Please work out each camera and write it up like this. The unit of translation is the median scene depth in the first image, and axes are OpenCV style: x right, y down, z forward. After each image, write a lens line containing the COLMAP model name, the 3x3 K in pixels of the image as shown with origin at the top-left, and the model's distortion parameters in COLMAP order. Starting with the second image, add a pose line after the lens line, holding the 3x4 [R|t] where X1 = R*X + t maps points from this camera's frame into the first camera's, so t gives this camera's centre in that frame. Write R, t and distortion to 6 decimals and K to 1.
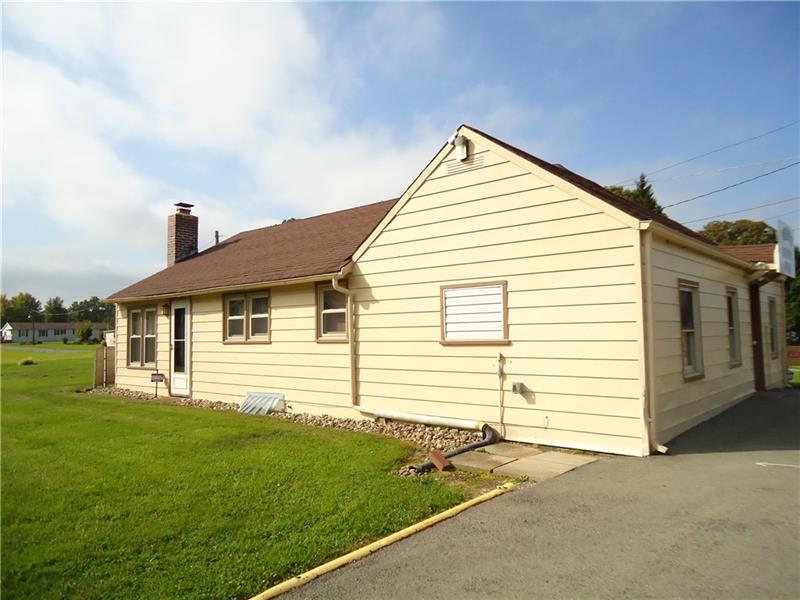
lens RADIAL K [[593.9, 0, 405.3], [0, 593.9, 295.6], [0, 0, 1]] dist [0.026777, -0.004229]
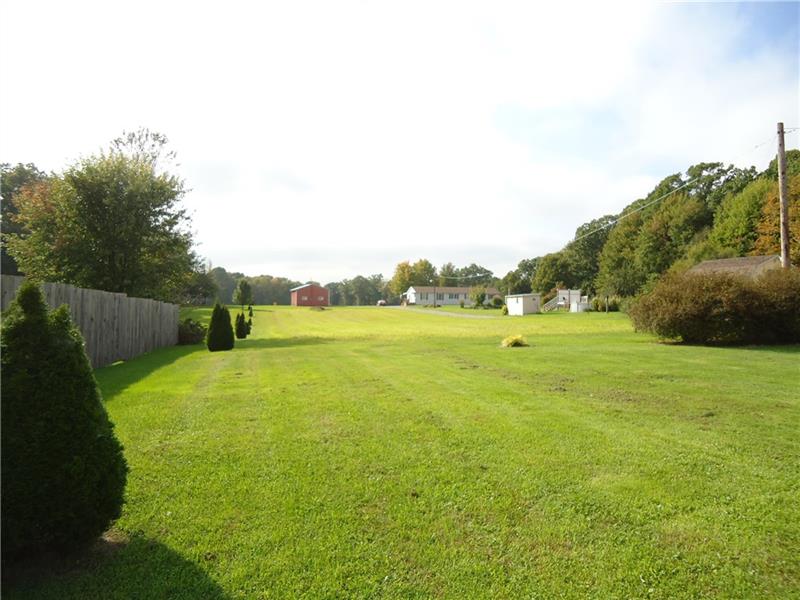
lens RADIAL K [[593.9, 0, 398.7], [0, 593.9, 301.5], [0, 0, 1]] dist [0.026777, -0.004229]
pose [[0.833285, 0.023319, -0.552352, -0.088304], [0.012505, 0.998059, 0.061001, 0.006295], [0.552703, -0.057739, 0.831376, 0.093286]]
